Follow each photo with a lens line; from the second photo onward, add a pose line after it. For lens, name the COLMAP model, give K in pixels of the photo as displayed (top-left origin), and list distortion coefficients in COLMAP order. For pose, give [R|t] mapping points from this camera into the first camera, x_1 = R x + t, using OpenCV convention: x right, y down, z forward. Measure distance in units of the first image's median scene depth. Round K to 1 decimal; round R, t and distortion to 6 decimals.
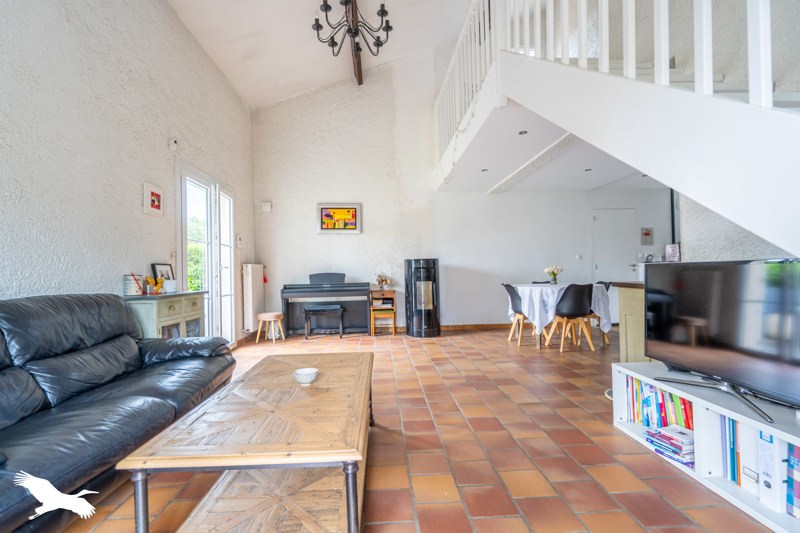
lens RADIAL K [[367.2, 0, 397.3], [0, 367.2, 269.5], [0, 0, 1]] dist [0.001912, 0.001011]
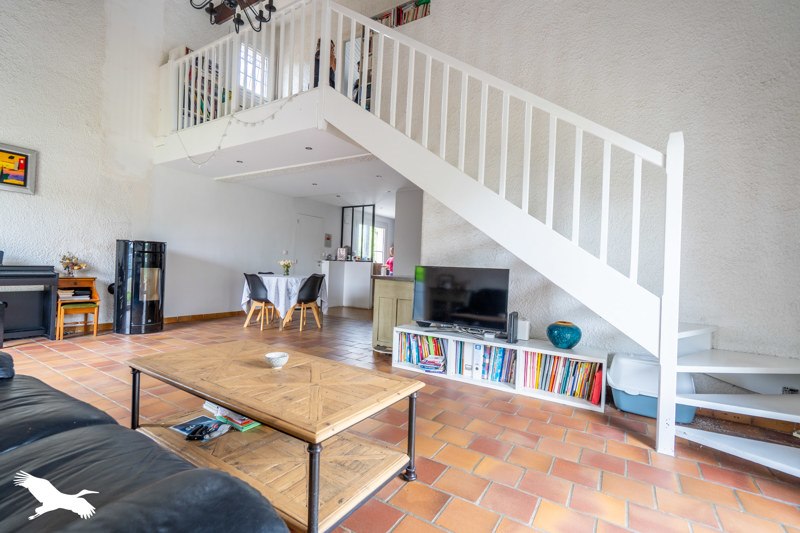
lens RADIAL K [[367.2, 0, 396.7], [0, 367.2, 269.0], [0, 0, 1]] dist [0.001912, 0.001011]
pose [[0.566571, 0.038320, 0.823121, -0.296222], [-0.059421, 0.998217, -0.005572, 0.005473], [-0.821868, -0.045754, 0.567838, 0.043035]]
